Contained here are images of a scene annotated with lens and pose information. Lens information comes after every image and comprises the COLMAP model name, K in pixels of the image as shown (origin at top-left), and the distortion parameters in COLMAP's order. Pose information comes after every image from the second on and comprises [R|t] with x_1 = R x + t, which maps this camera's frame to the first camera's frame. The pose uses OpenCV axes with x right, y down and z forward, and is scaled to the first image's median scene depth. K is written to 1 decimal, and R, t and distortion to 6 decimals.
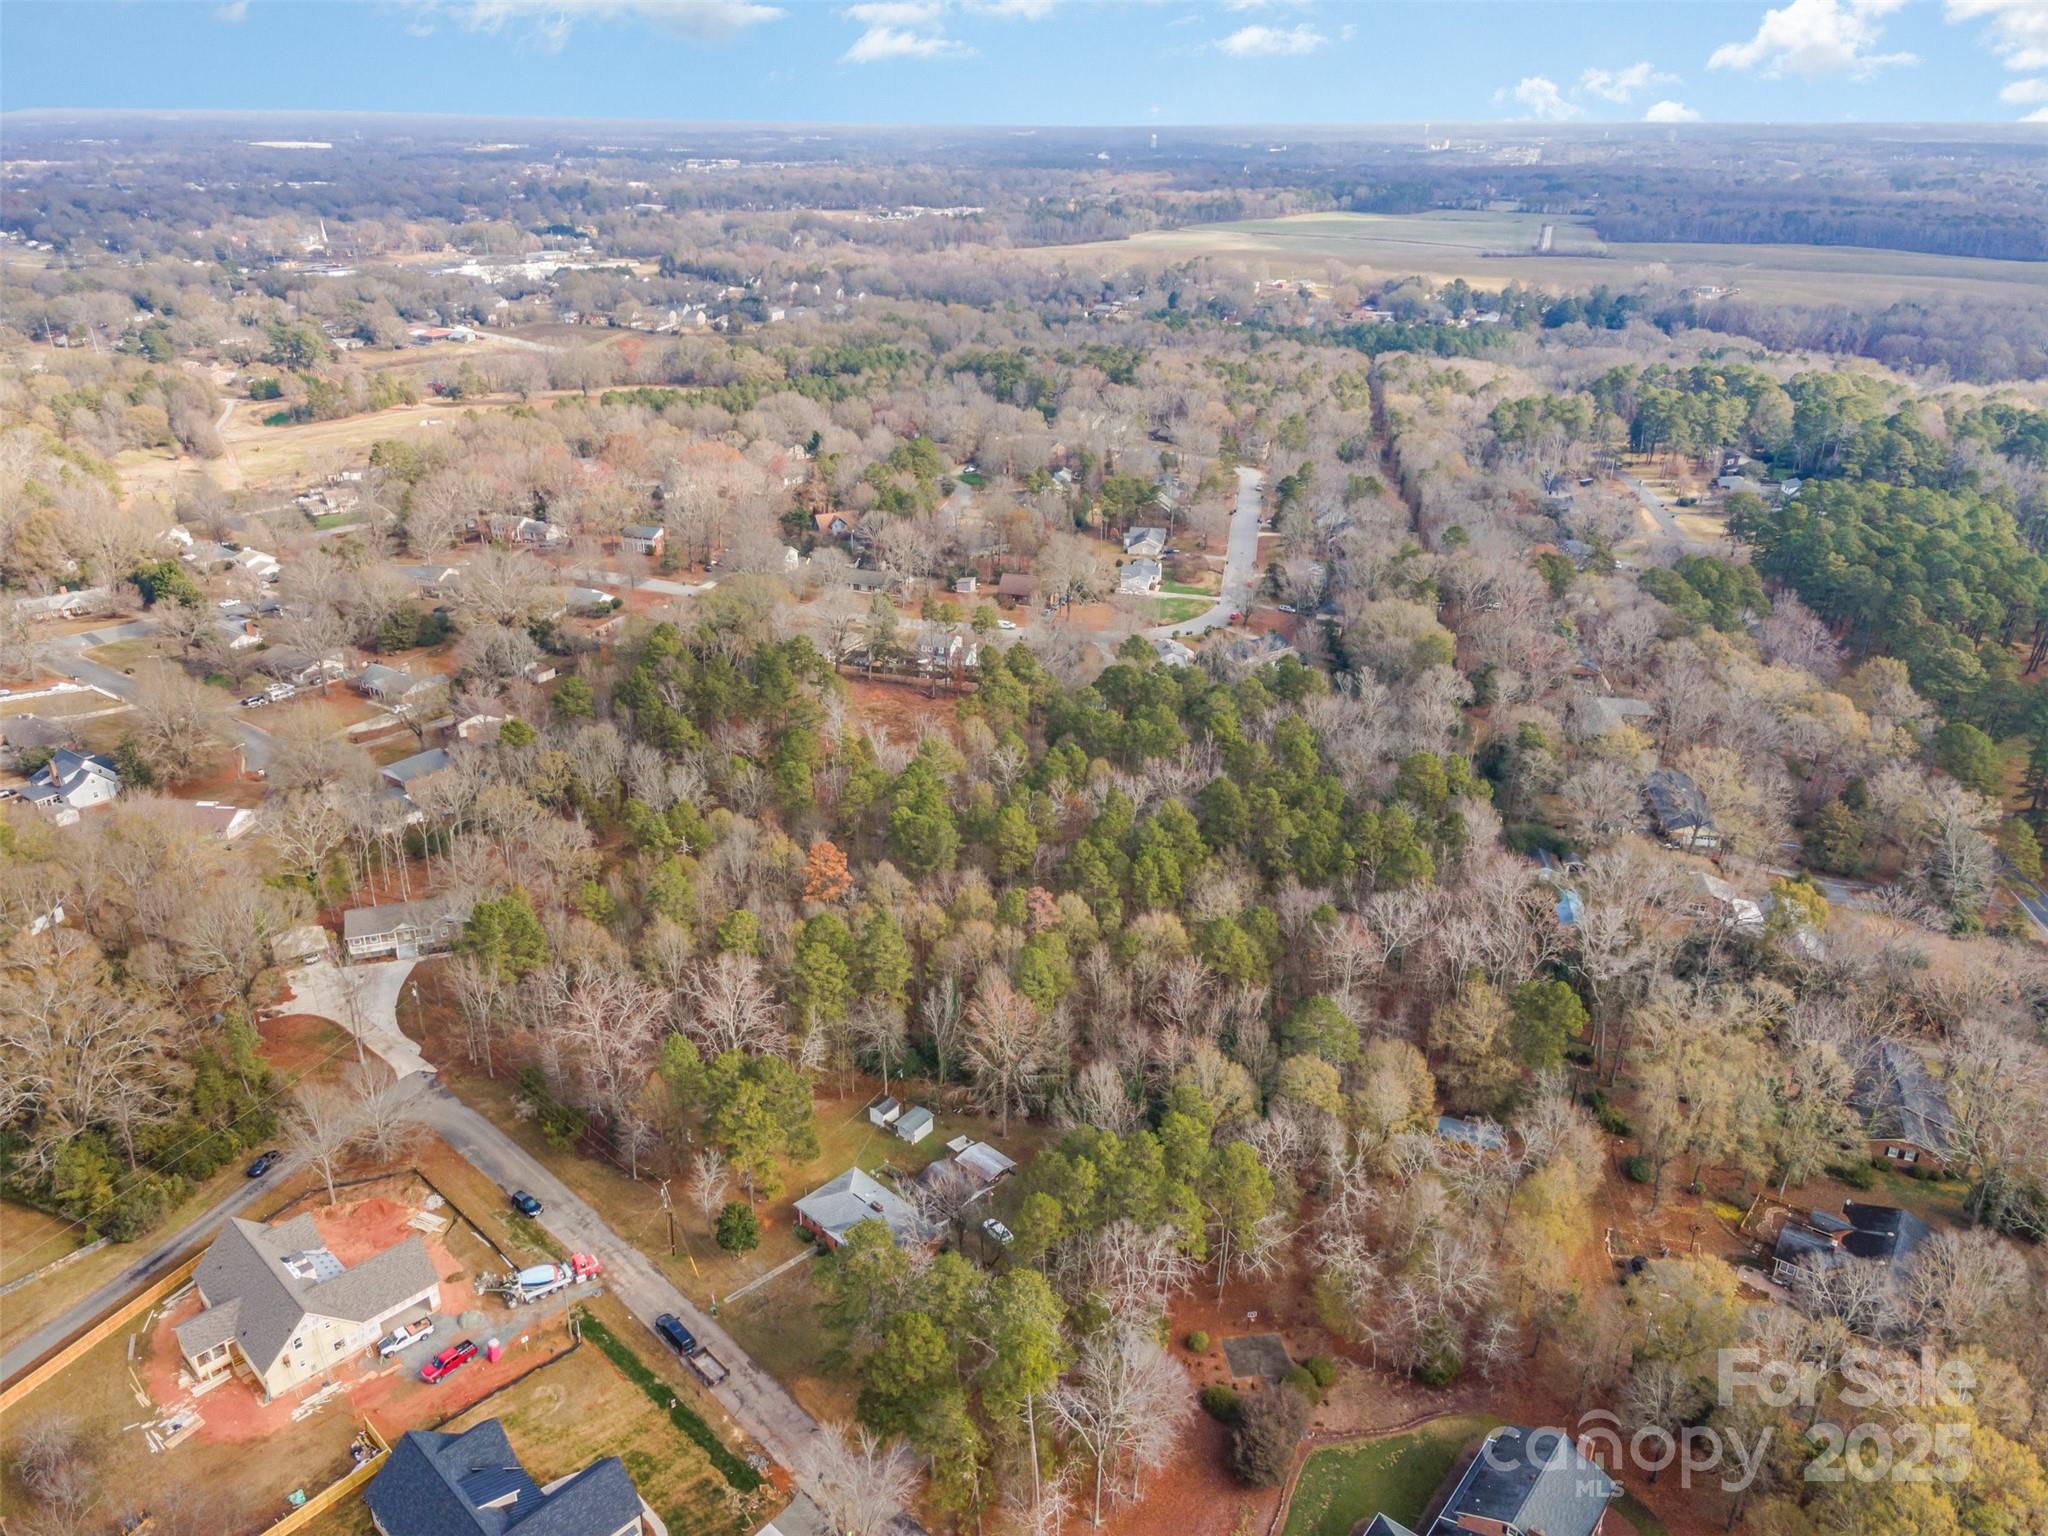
lens RADIAL K [[1471.7, 0, 1024.0], [0, 1471.7, 768.0], [0, 0, 1]] dist [0.027717, 0.037066]
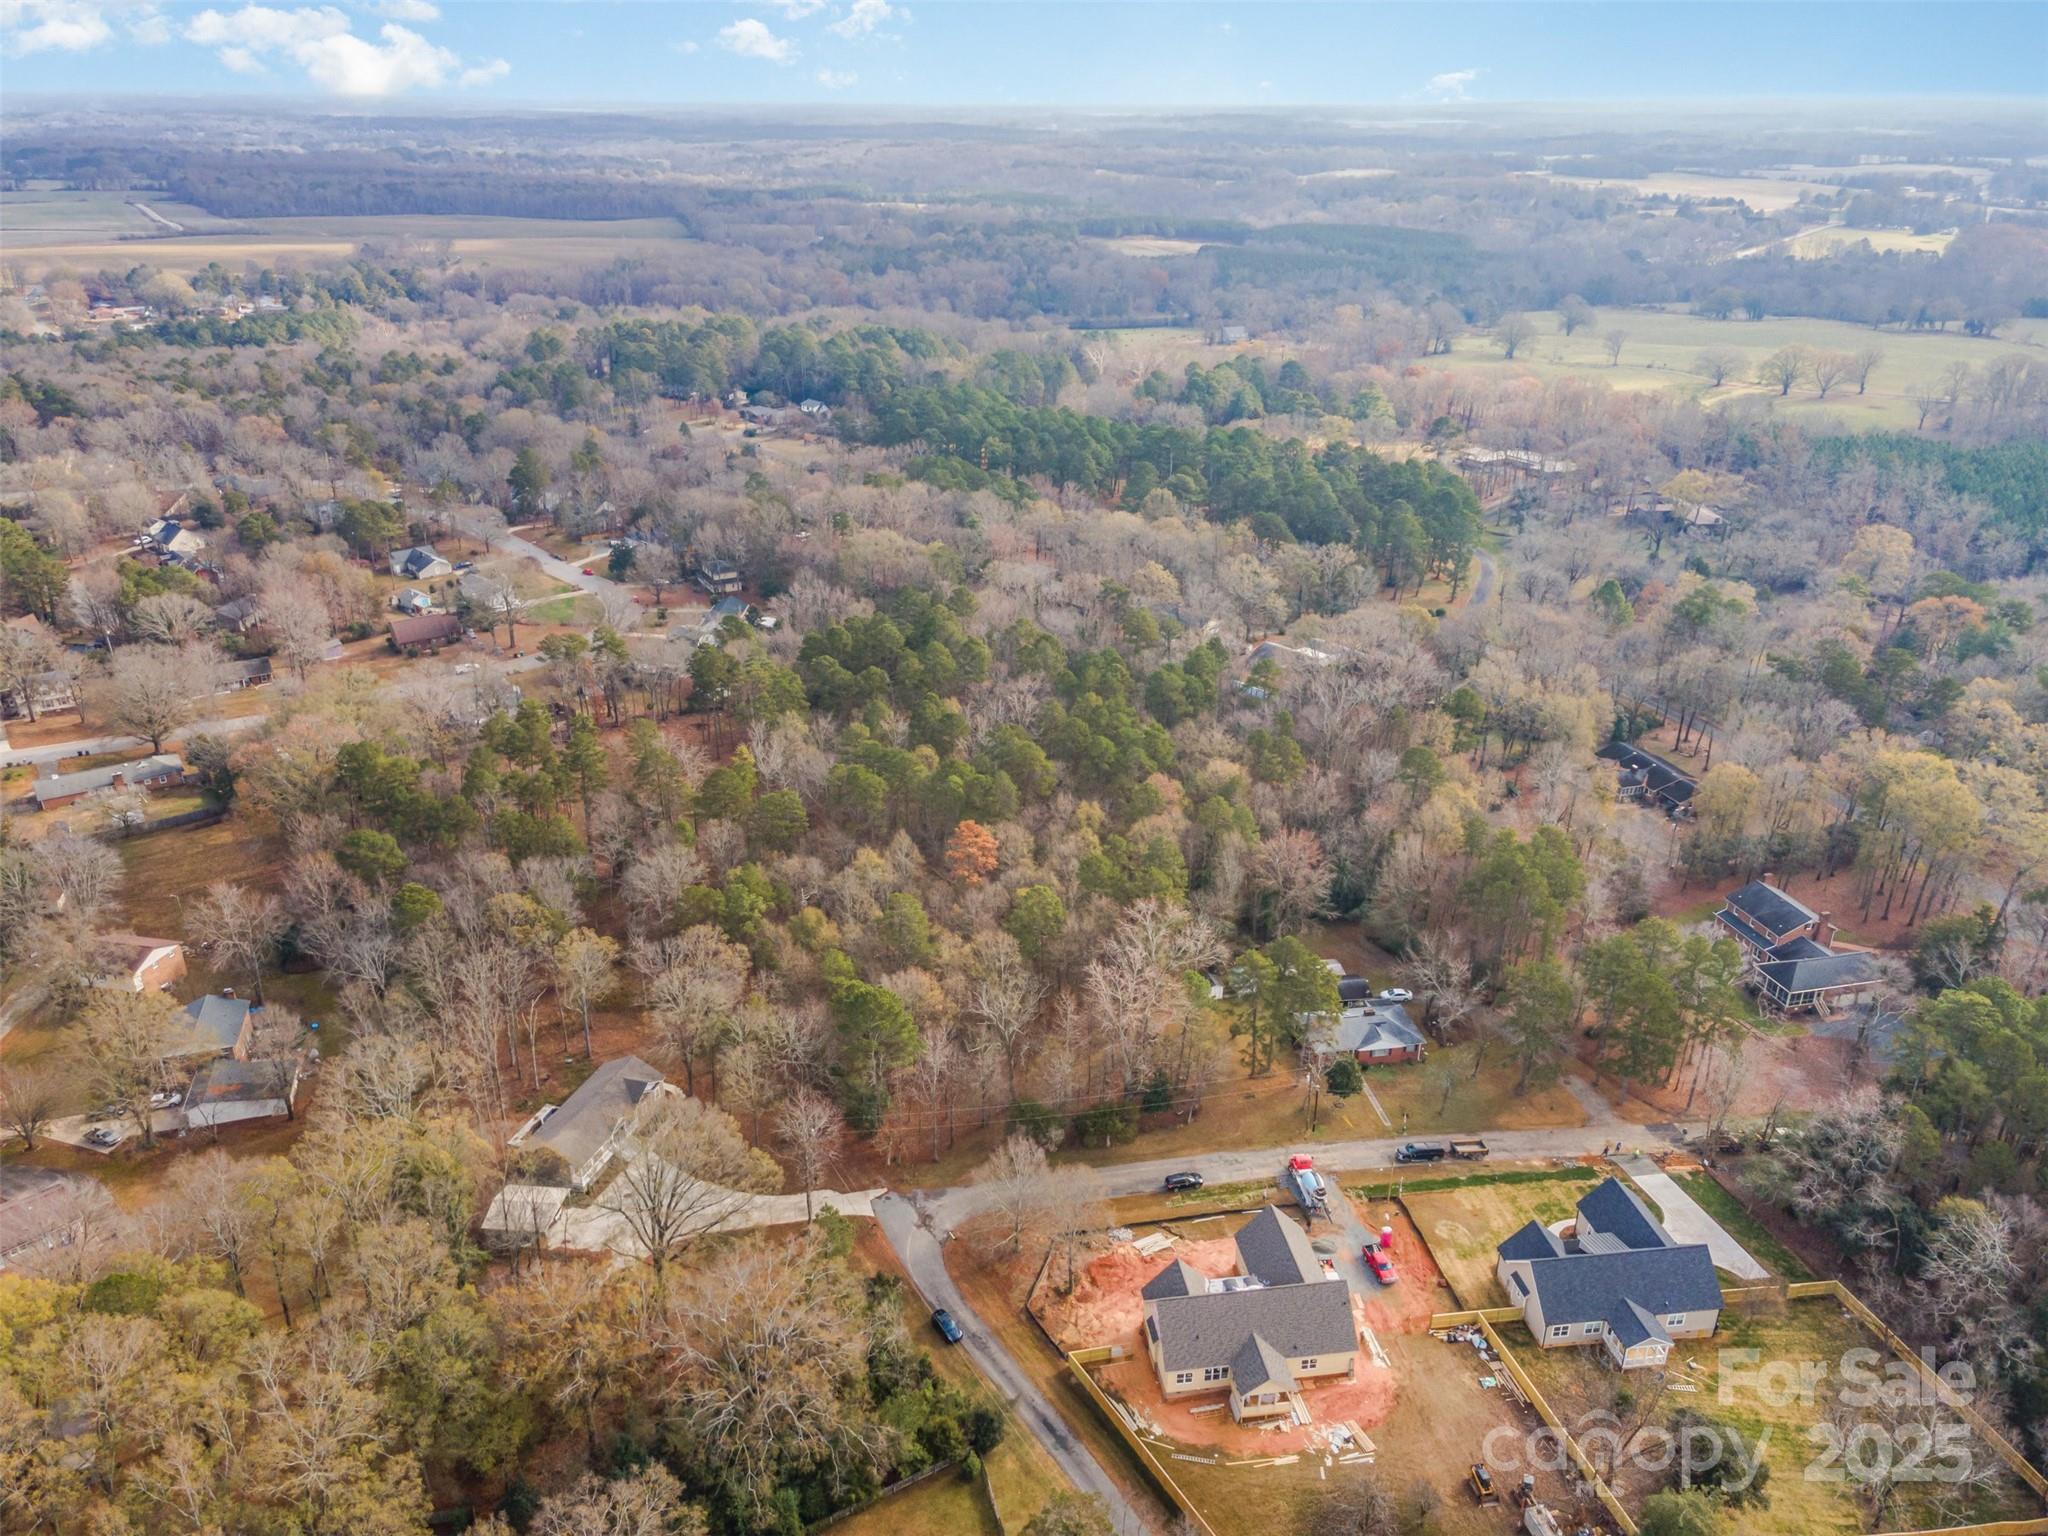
lens RADIAL K [[1471.7, 0, 1024.0], [0, 1471.7, 768.0], [0, 0, 1]] dist [0.027717, 0.037066]
pose [[0.601976, -0.334253, 0.725190, -1.015895], [0.323098, 0.932468, 0.161590, -0.163445], [-0.730228, 0.137034, 0.669319, 0.358007]]
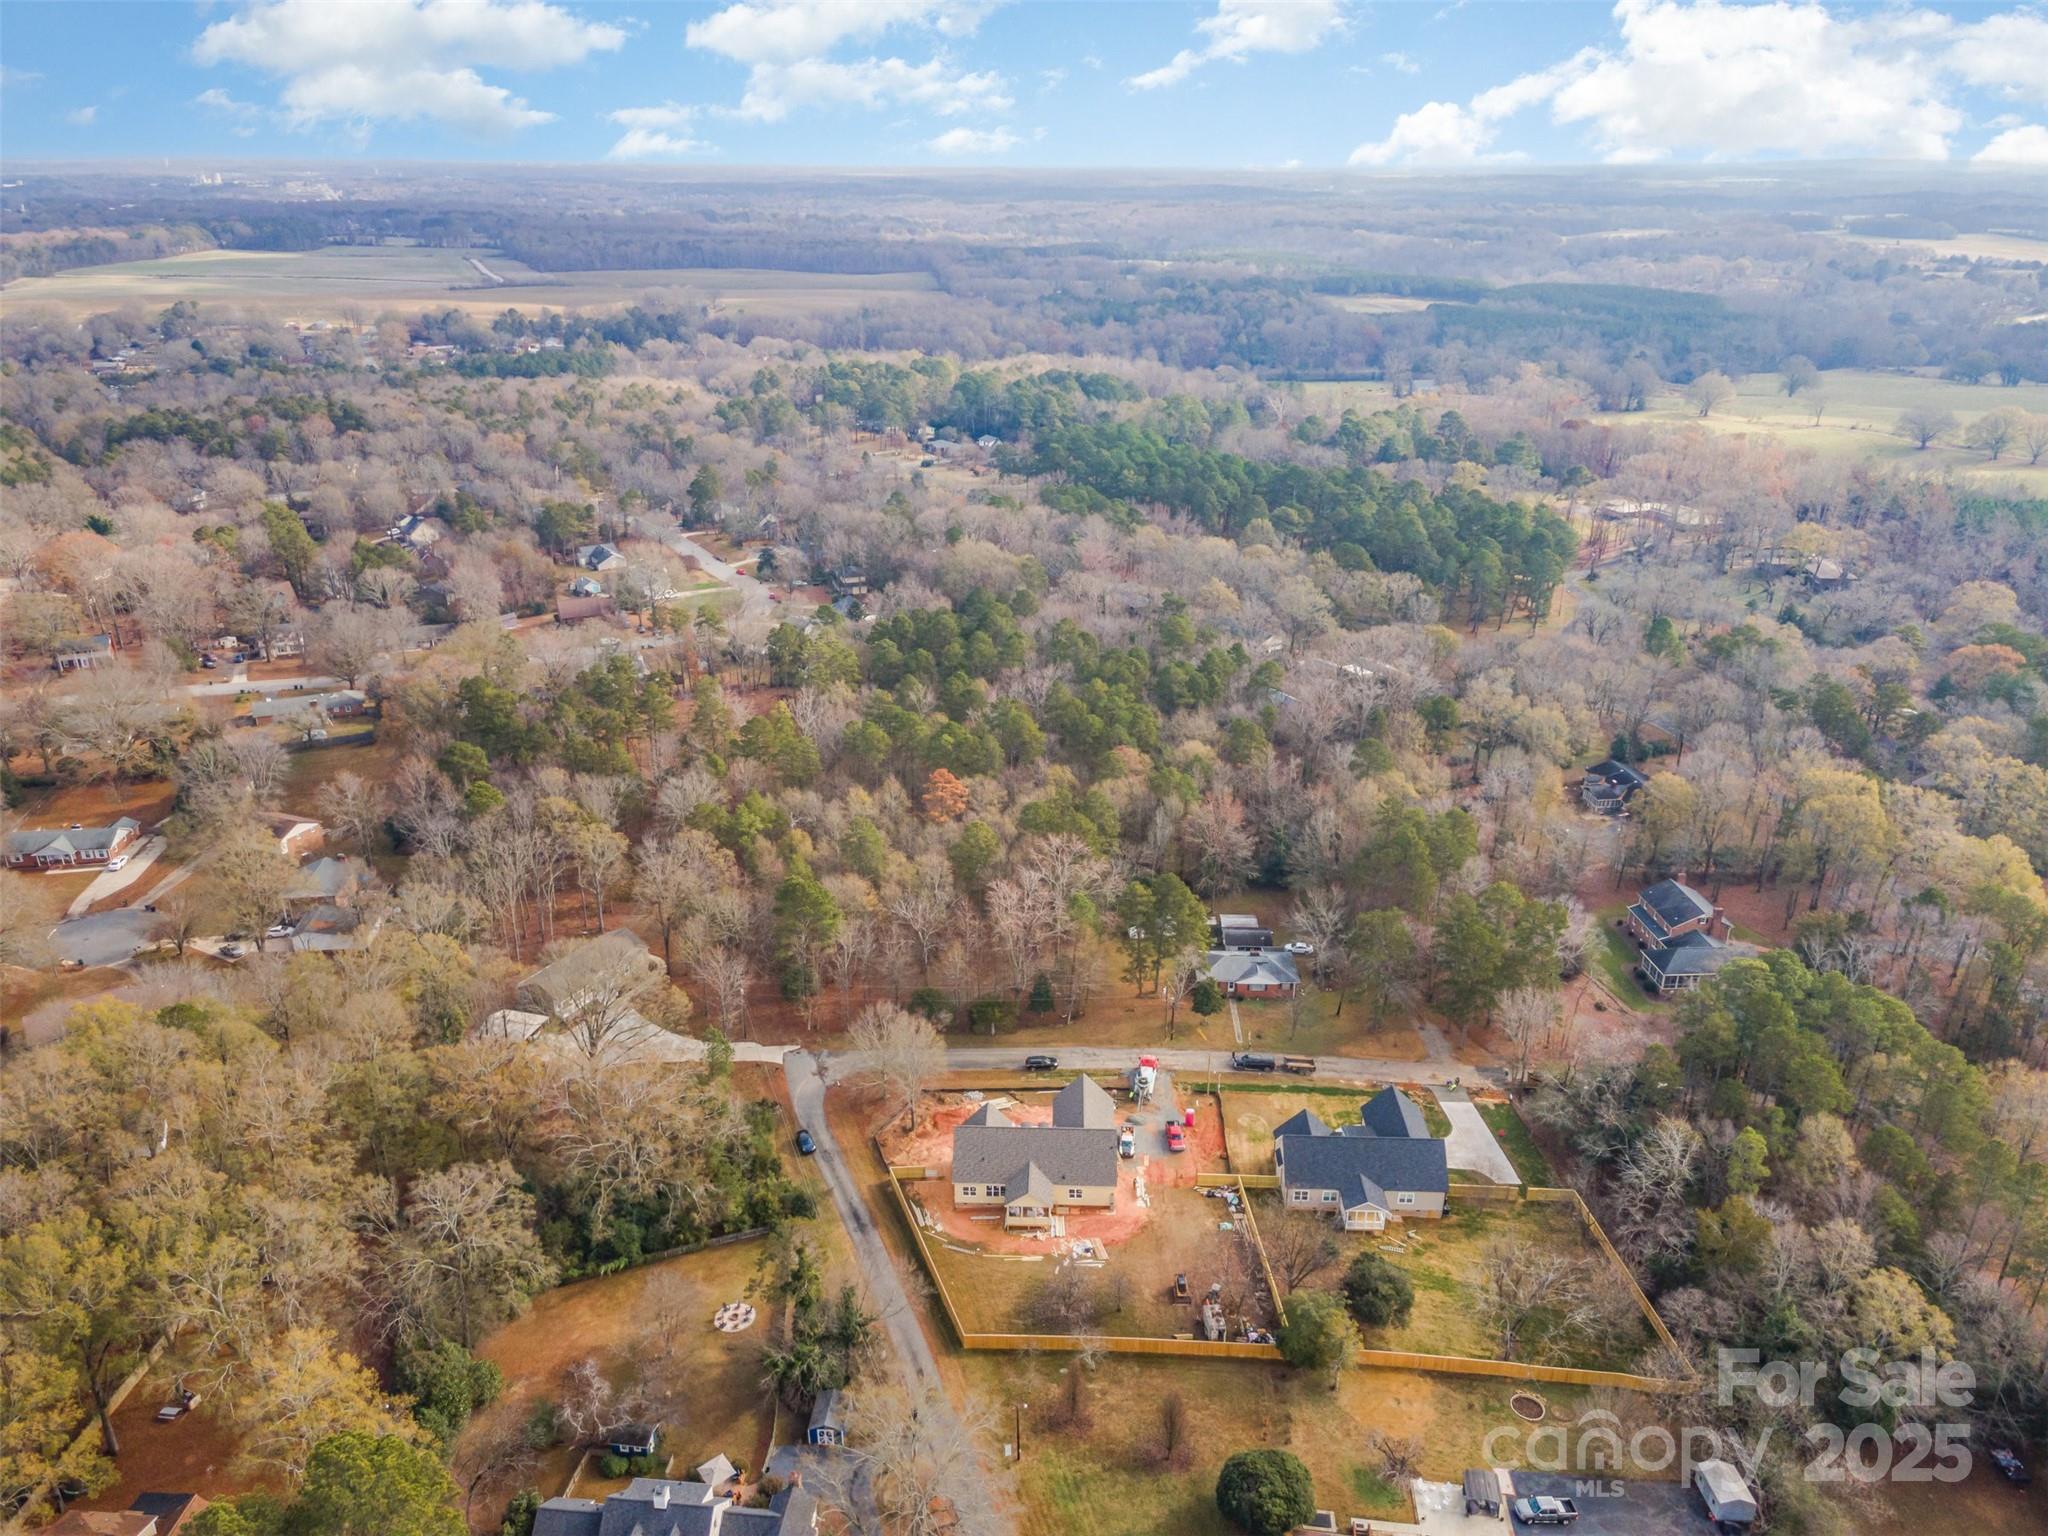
lens RADIAL K [[1471.7, 0, 1024.0], [0, 1471.7, 768.0], [0, 0, 1]] dist [0.027717, 0.037066]
pose [[0.735084, -0.262535, 0.625081, -1.000334], [0.275643, 0.958071, 0.078241, -0.028442], [-0.619413, 0.114786, 0.776629, 0.061771]]
